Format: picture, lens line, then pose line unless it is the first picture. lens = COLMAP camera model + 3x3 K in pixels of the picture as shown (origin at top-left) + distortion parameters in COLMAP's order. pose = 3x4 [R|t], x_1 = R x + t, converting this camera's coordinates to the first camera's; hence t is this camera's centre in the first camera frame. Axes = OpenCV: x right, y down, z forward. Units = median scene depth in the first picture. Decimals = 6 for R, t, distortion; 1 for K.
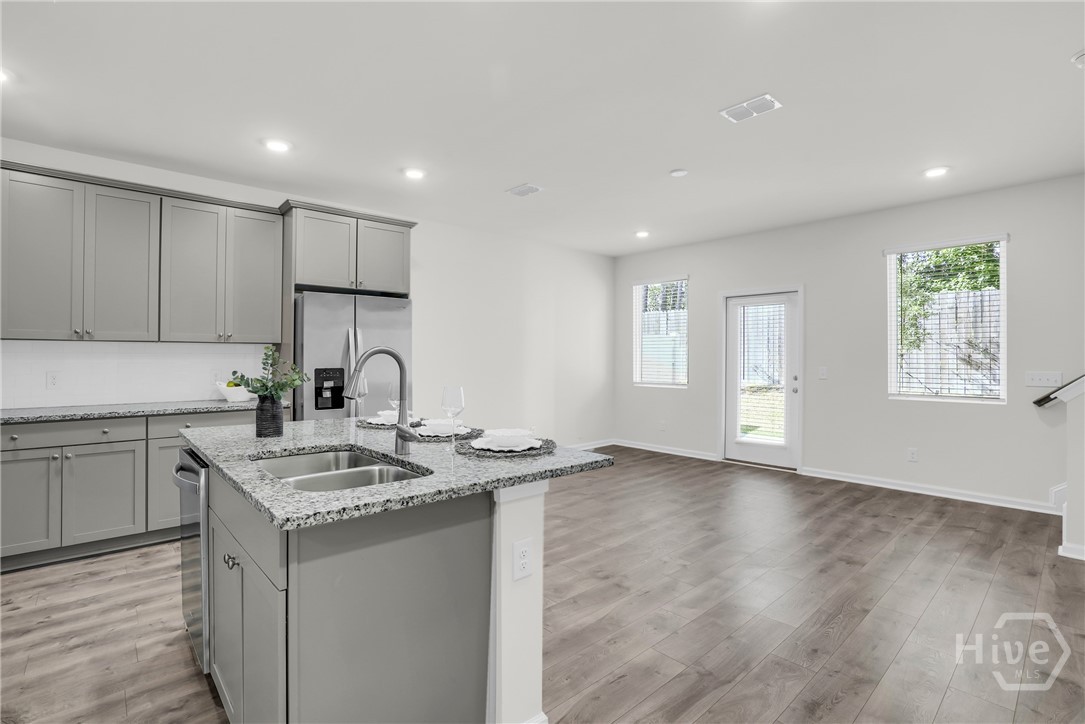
lens RADIAL K [[506.9, 0, 539.2], [0, 506.9, 356.6], [0, 0, 1]] dist [-0.052979, 0.018229]
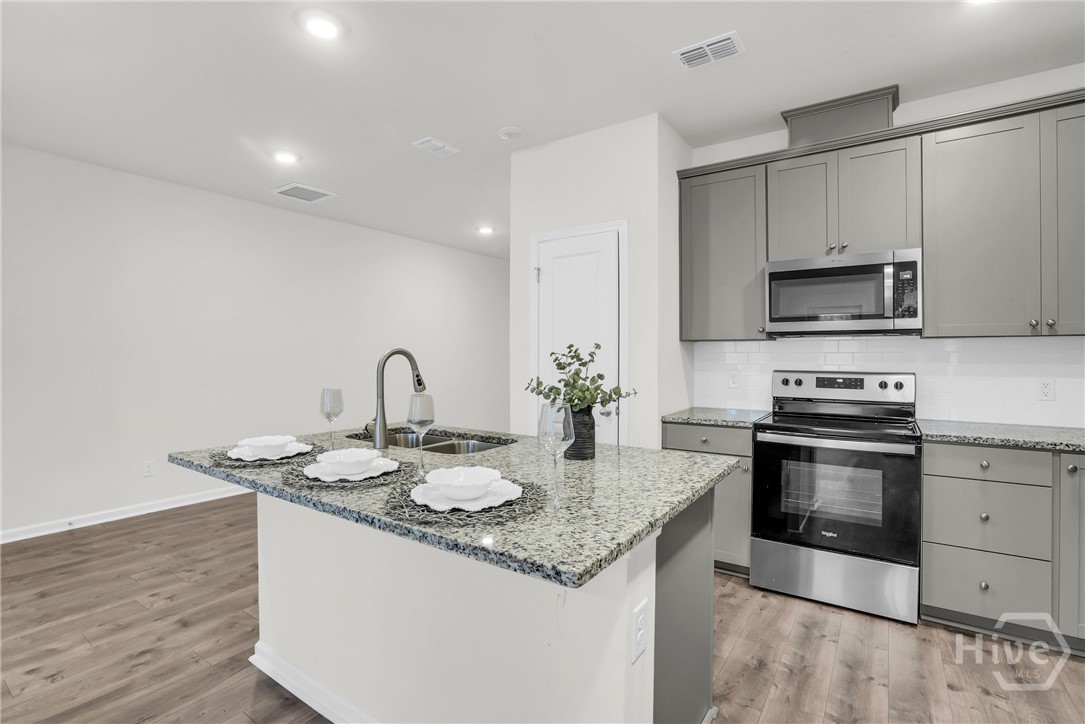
lens RADIAL K [[506.9, 0, 545.6], [0, 506.9, 355.4], [0, 0, 1]] dist [-0.052979, 0.018229]
pose [[-0.972317, -0.005048, -0.233611, -0.193099], [-0.003042, 0.999955, -0.008944, 0.002956], [0.233645, -0.007986, -0.972289, 1.141736]]
